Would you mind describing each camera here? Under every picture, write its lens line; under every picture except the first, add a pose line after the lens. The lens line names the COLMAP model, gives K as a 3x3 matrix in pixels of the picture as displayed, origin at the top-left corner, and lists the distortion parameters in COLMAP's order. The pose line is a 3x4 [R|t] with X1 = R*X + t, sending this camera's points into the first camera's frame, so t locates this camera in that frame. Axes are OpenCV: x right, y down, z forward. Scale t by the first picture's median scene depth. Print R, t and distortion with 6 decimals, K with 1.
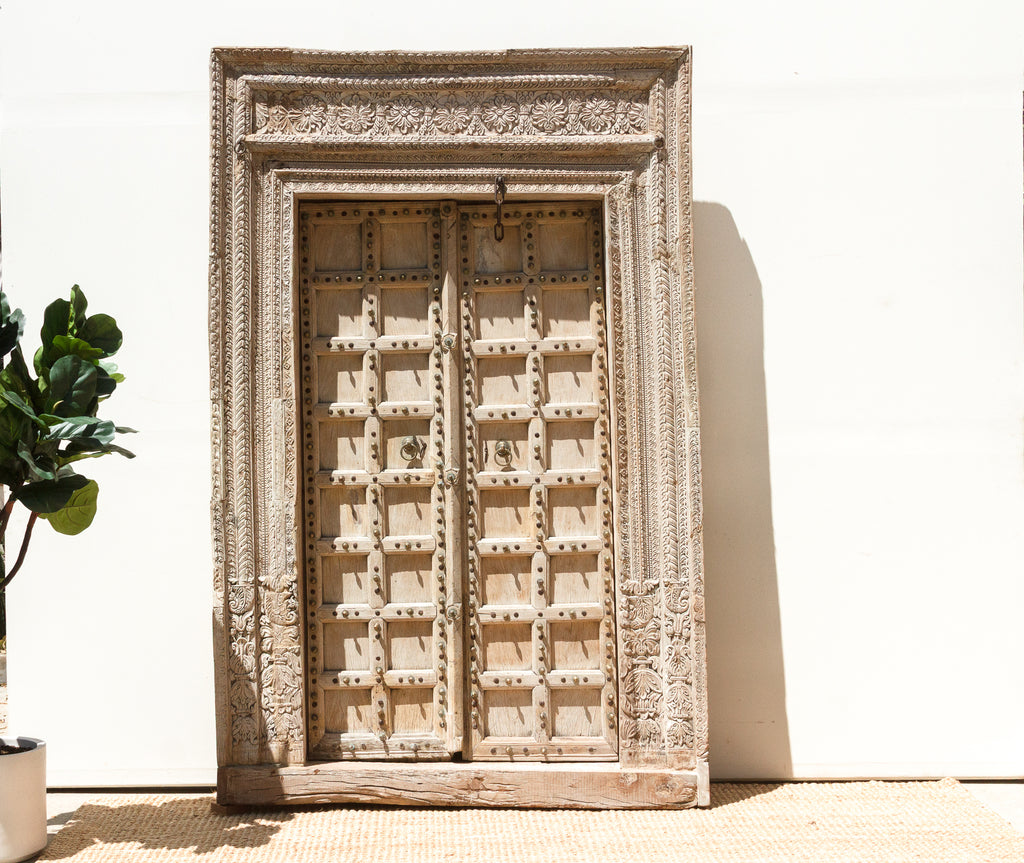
lens RADIAL K [[1644.4, 0, 462.1], [0, 1644.4, 450.7], [0, 0, 1]] dist [0.052684, -0.021642]
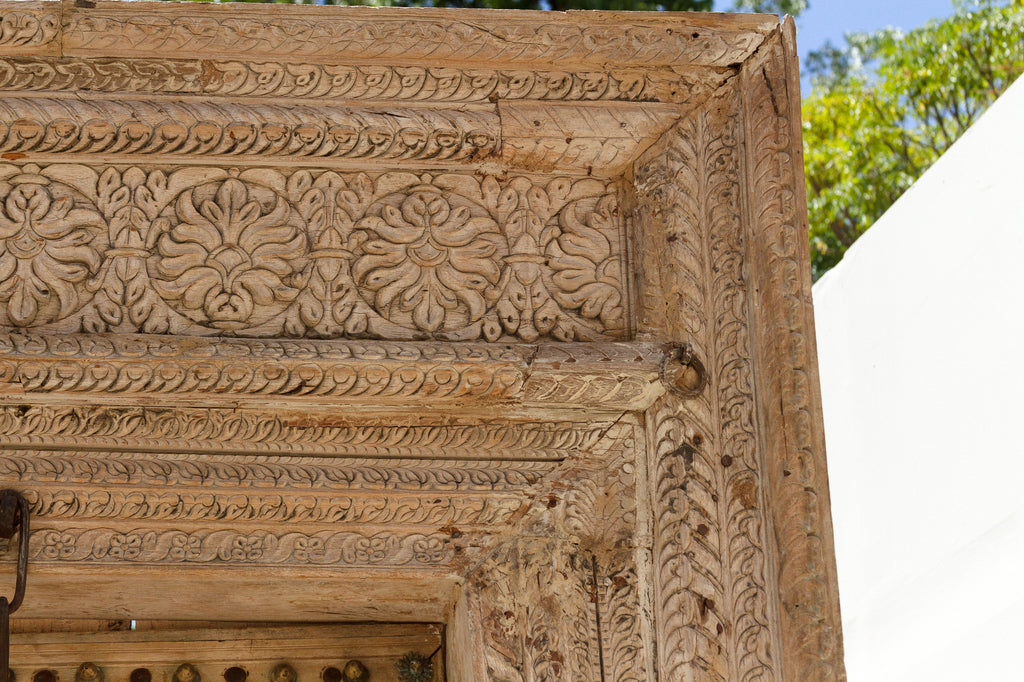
lens RADIAL K [[2573.6, 0, 514.0], [0, 2573.6, 299.5], [0, 0, 1]] dist [0.026405, -0.427106]
pose [[0.989728, 0.031982, 0.139338, 0.041382], [0.022691, 0.927158, -0.373983, -0.055236], [-0.141149, 0.373304, 0.916909, 0.645549]]
